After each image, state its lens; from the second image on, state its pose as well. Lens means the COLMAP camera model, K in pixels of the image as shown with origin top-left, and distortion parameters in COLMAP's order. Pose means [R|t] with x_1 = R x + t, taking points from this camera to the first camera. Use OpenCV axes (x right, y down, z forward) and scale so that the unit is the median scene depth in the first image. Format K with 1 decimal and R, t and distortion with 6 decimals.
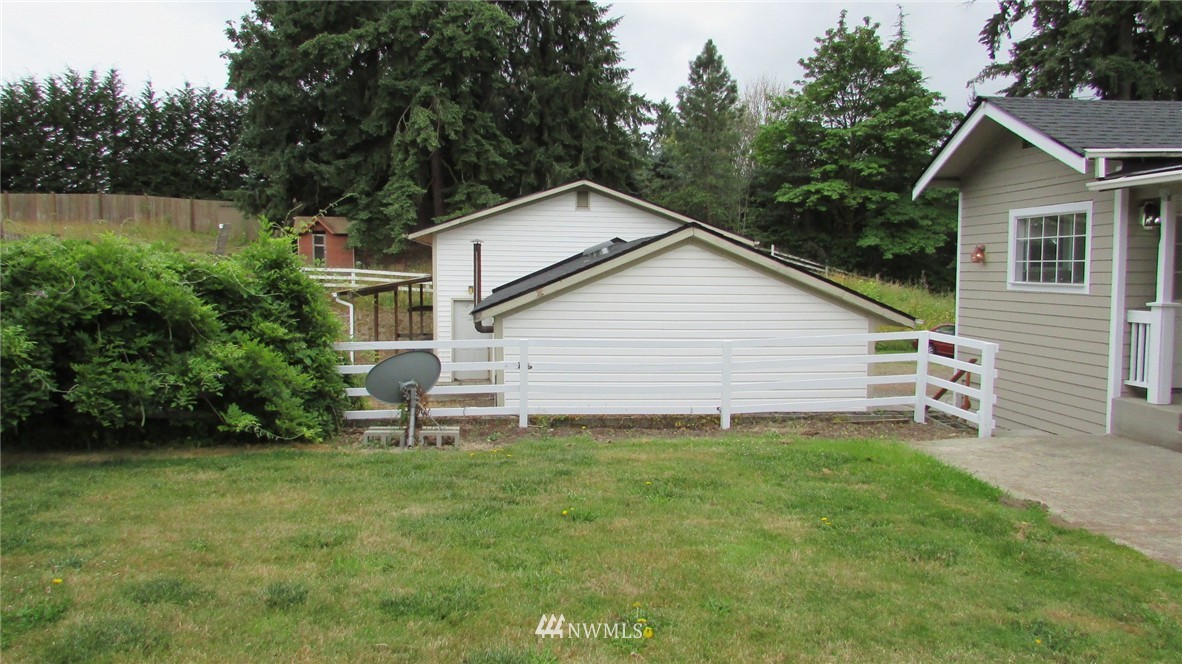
lens RADIAL K [[846.2, 0, 591.0], [0, 846.2, 332.0], [0, 0, 1]] dist [-0.014497, -0.004414]
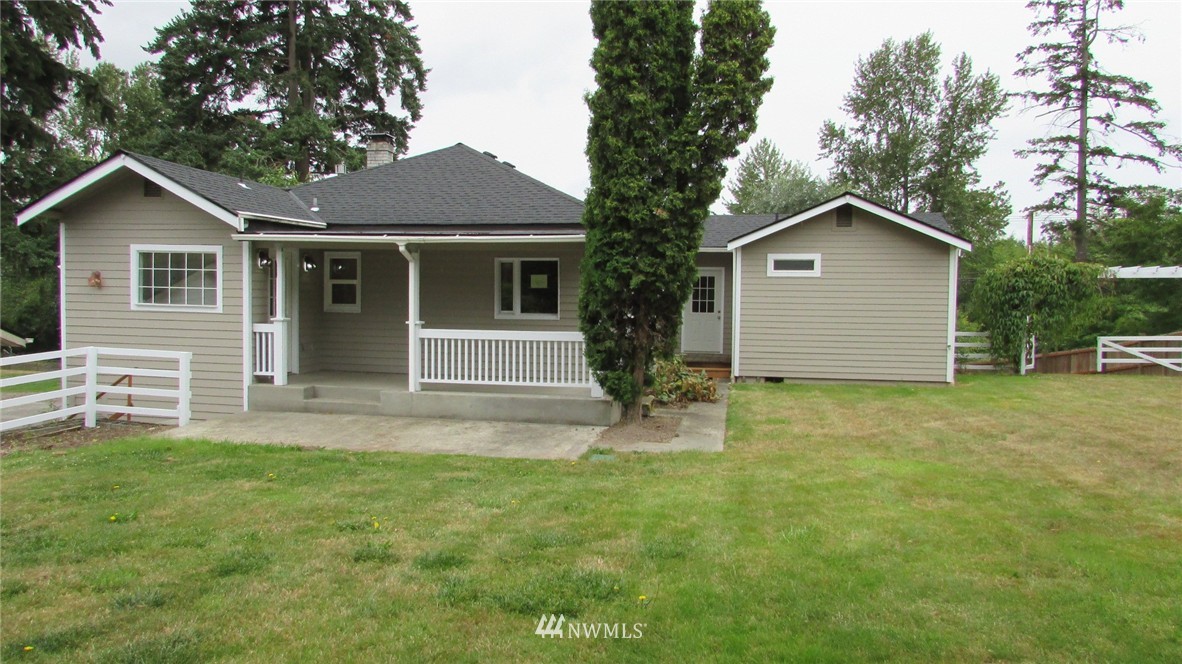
lens RADIAL K [[846.2, 0, 591.0], [0, 846.2, 332.0], [0, 0, 1]] dist [-0.014497, -0.004414]
pose [[0.244311, -0.033919, 0.969104, -0.625007], [0.050398, 0.998481, 0.022242, -0.014745], [-0.968386, 0.043407, 0.245650, 0.078009]]
